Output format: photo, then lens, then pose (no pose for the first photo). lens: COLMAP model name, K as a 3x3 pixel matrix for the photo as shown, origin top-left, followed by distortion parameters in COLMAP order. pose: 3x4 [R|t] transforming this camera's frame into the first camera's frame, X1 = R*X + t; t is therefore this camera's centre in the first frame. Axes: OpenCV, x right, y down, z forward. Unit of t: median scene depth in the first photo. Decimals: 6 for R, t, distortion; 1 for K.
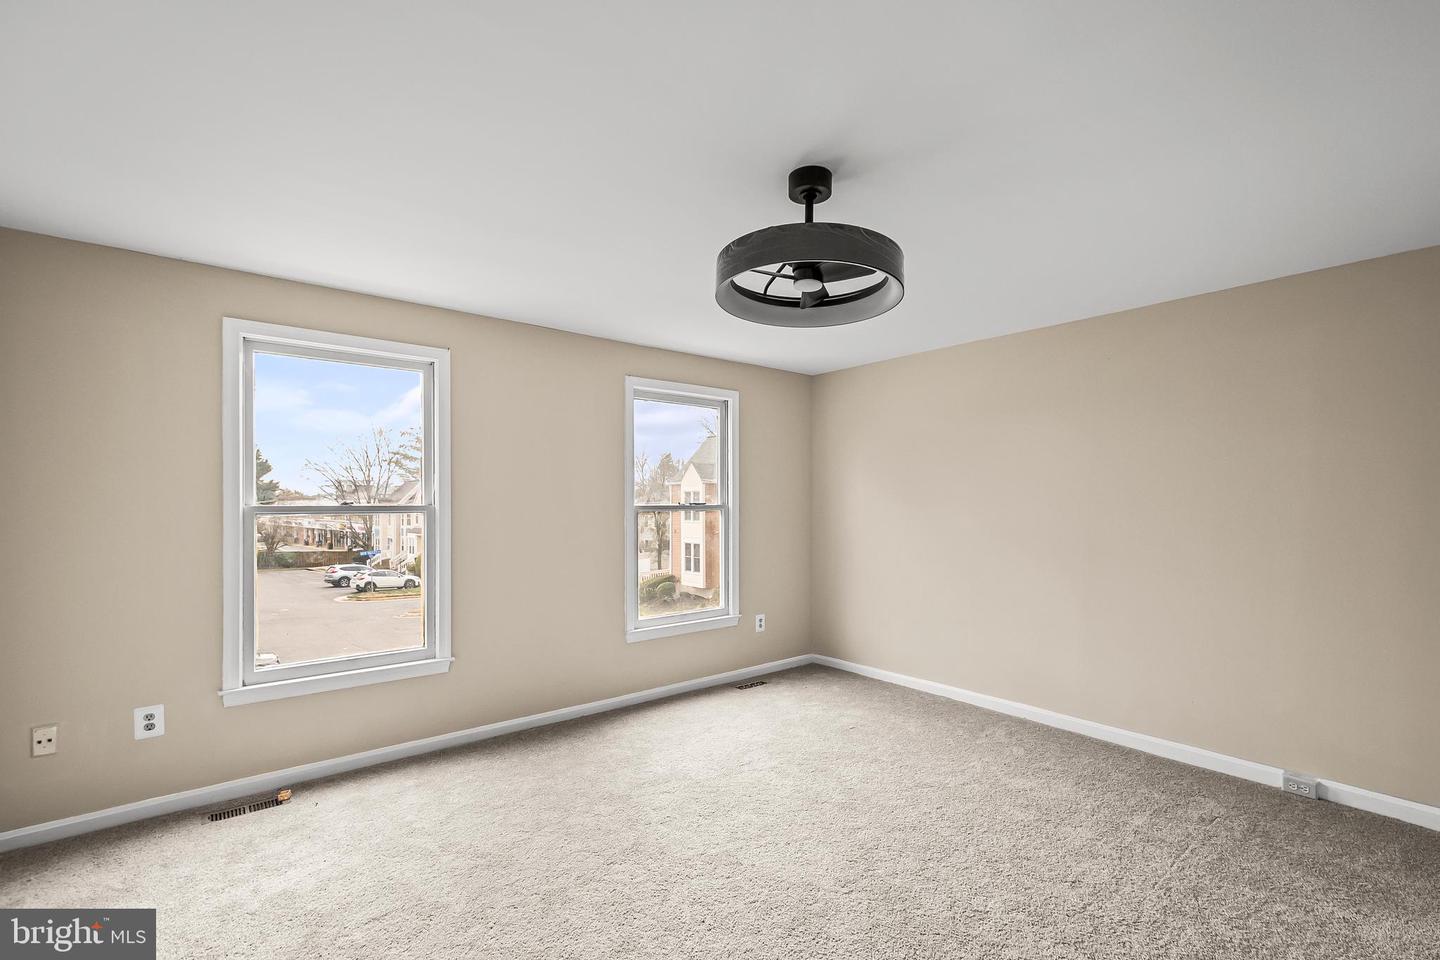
lens RADIAL K [[641.9, 0, 719.0], [0, 641.9, 487.9], [0, 0, 1]] dist [0.010020, 0.000883]
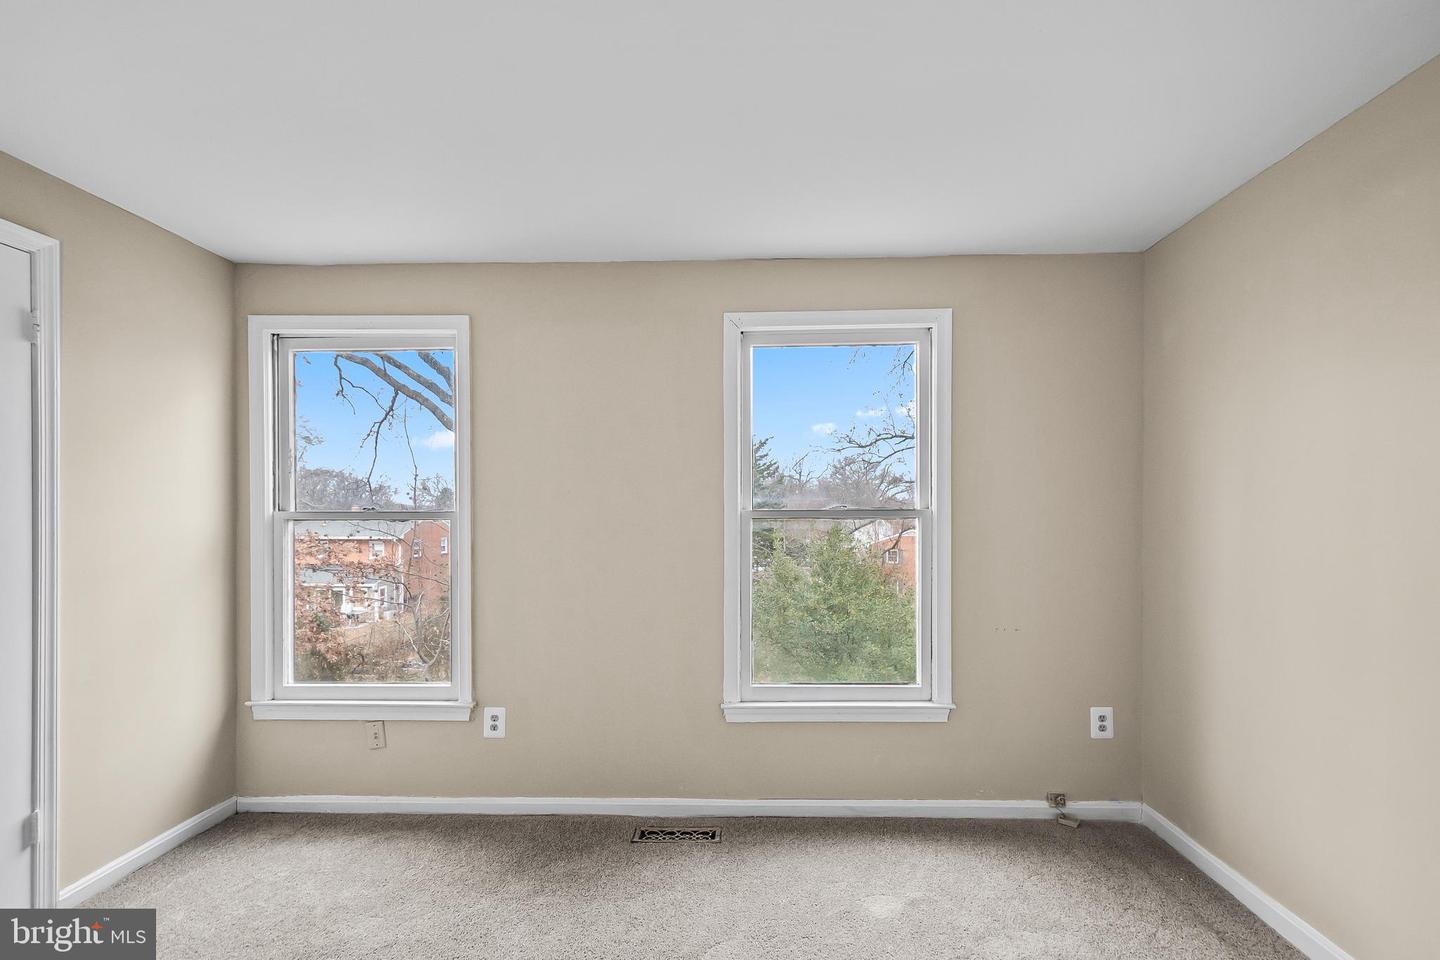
lens RADIAL K [[852.4, 0, 724.5], [0, 852.4, 490.8], [0, 0, 1]] dist [-0.005430, 0.000219]
pose [[0.760820, -0.015726, -0.648772, 0.336280], [0.019449, 0.999810, -0.001427, 0.007802], [0.648671, -0.011533, 0.760981, 0.274741]]
